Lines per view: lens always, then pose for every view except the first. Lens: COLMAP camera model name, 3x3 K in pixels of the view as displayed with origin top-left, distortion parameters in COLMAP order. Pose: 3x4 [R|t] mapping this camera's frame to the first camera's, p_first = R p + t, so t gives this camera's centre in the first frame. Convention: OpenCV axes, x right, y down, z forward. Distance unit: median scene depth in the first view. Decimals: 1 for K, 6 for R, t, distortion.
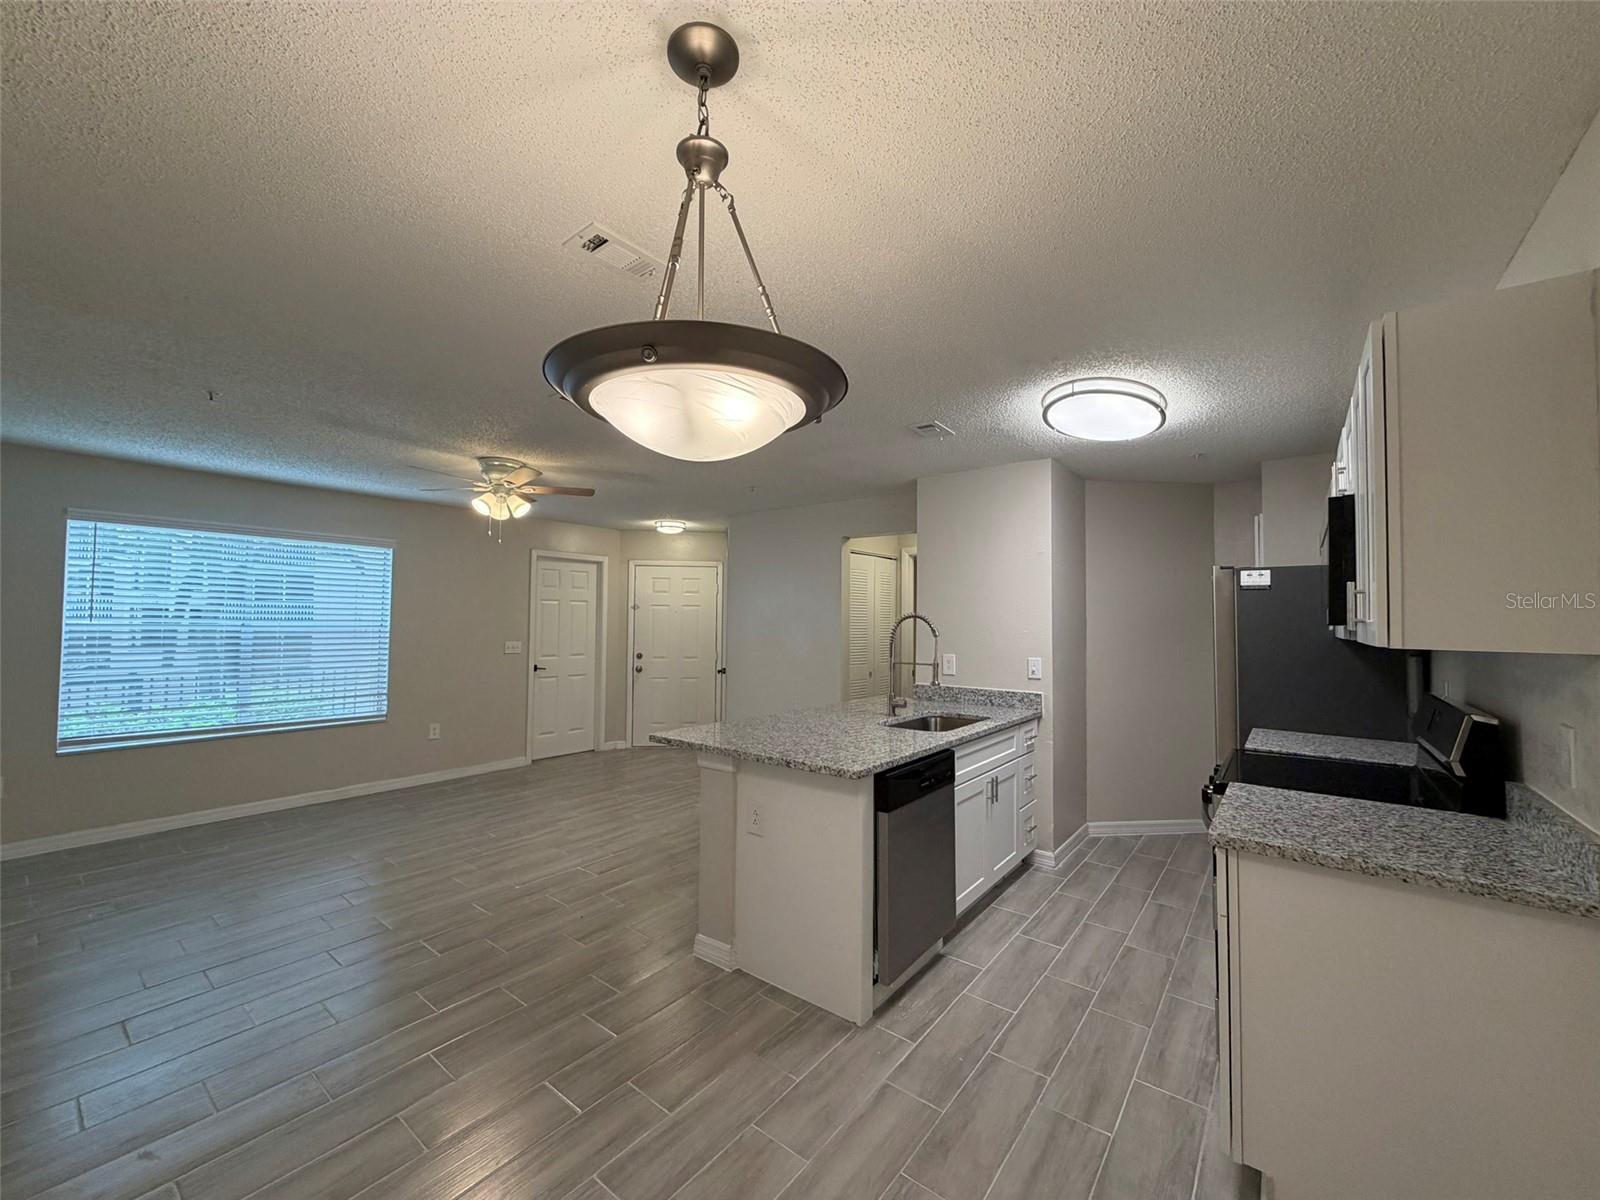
lens RADIAL K [[634.3, 0, 795.4], [0, 634.3, 598.9], [0, 0, 1]] dist [0.000257, 0.000188]
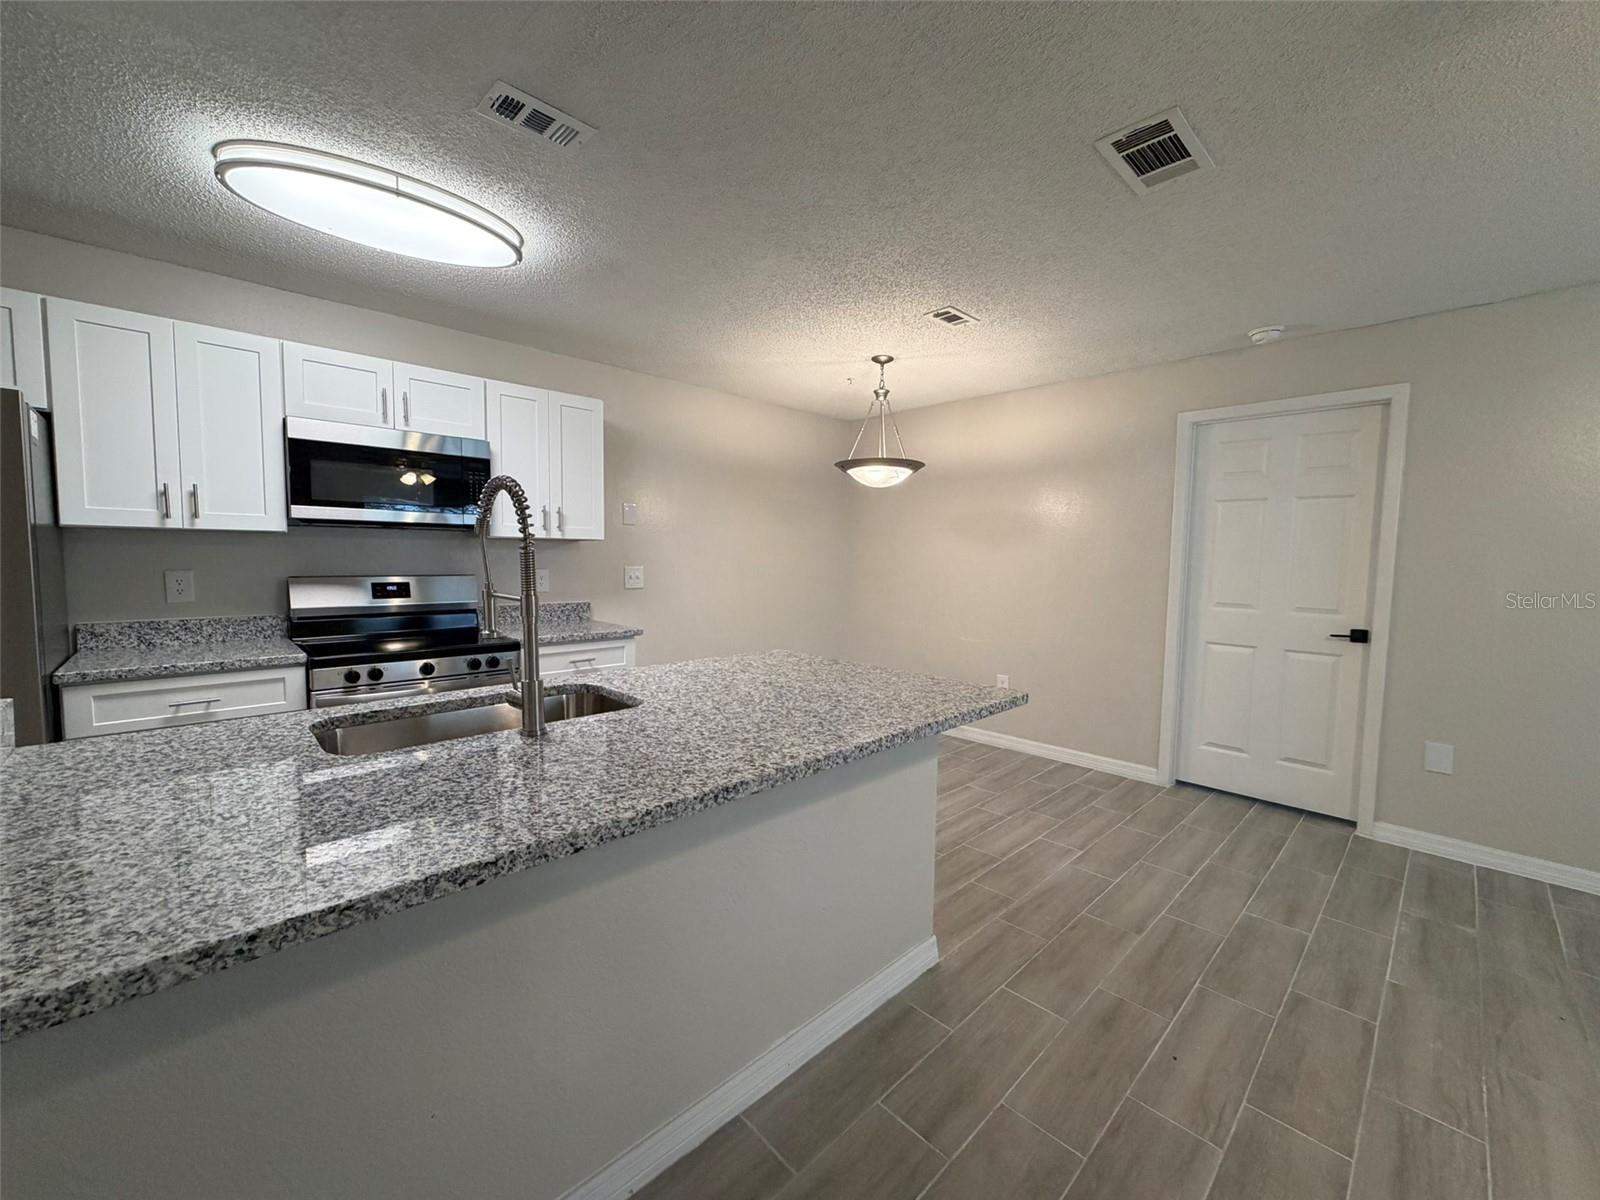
lens RADIAL K [[637.3, 0, 796.8], [0, 637.3, 598.3], [0, 0, 1]] dist [0.000162, 0.000165]
pose [[-0.989643, -0.033707, 0.139539, -0.072259], [-0.029305, 0.999010, 0.033480, 0.089164], [-0.140530, 0.029044, -0.989650, 1.507963]]
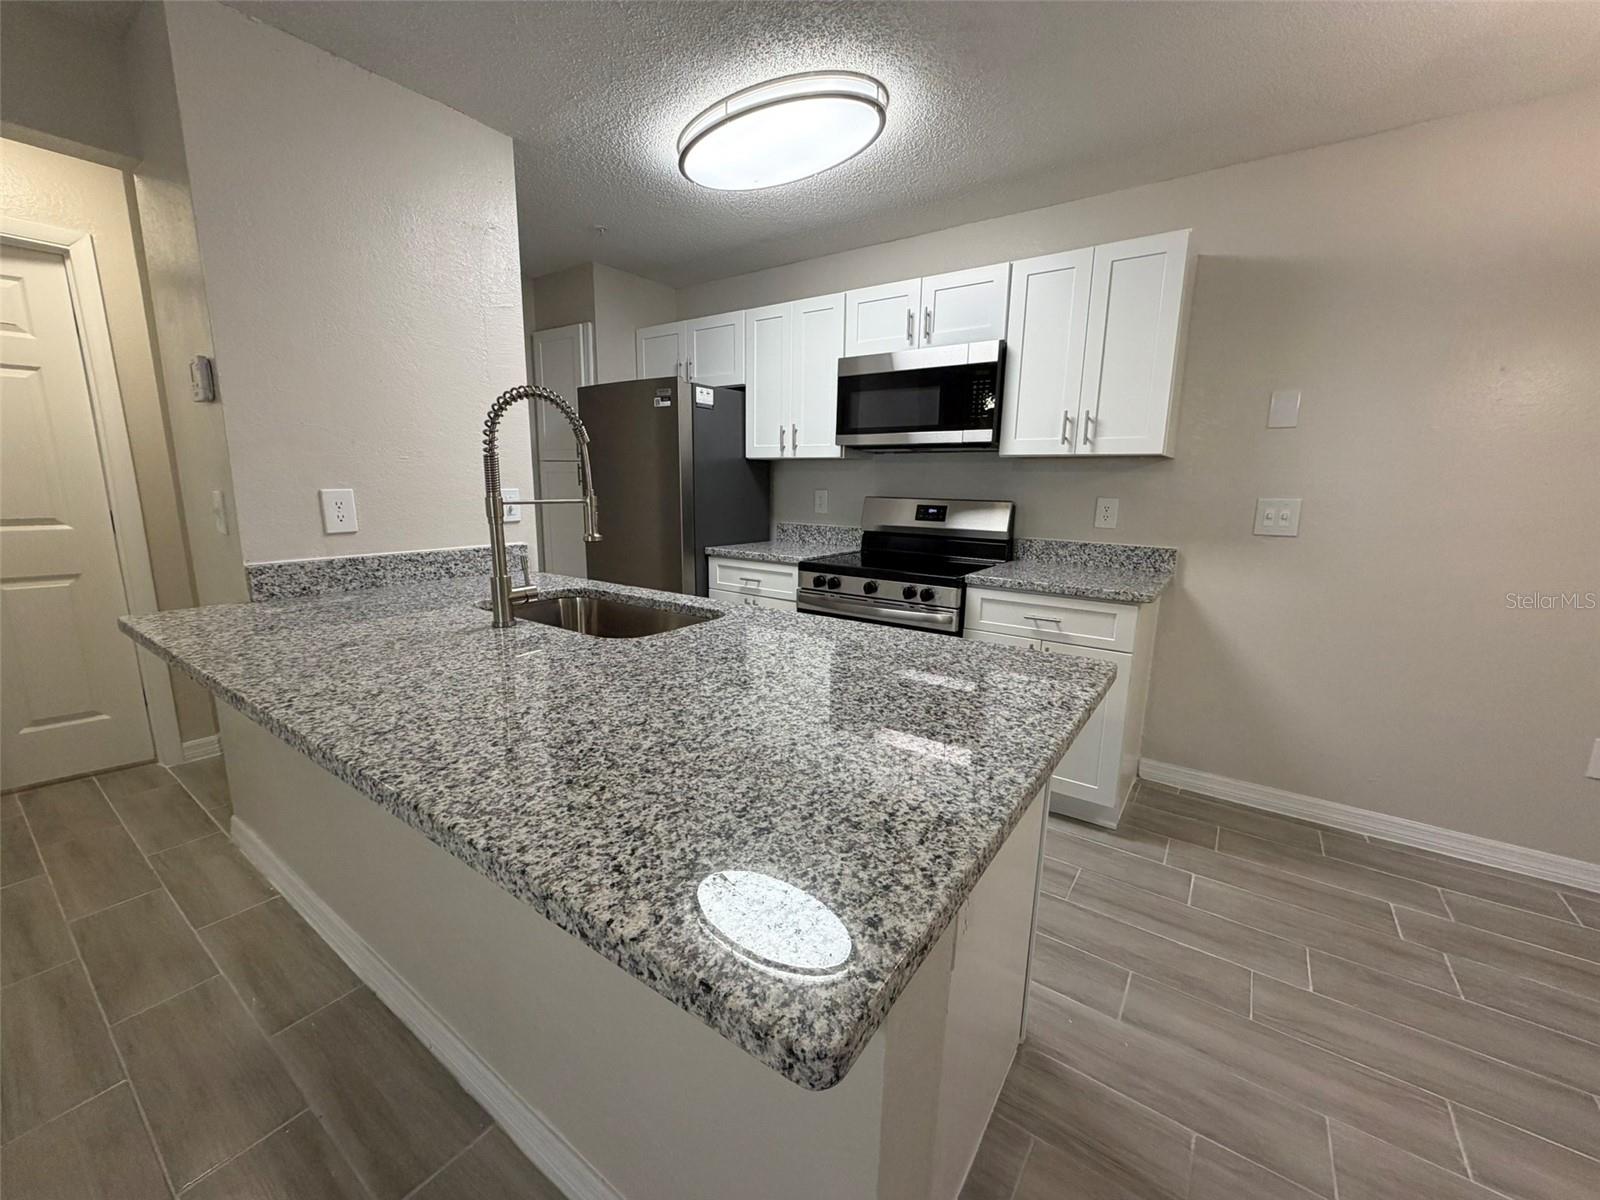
lens RADIAL K [[636.1, 0, 793.5], [0, 636.1, 598.7], [0, 0, 1]] dist [0.003297, 0.000204]
pose [[-0.044928, -0.195689, 0.979636, -0.313103], [-0.051474, 0.979777, 0.193357, 0.077707], [-0.997663, -0.041738, -0.054092, 0.910182]]
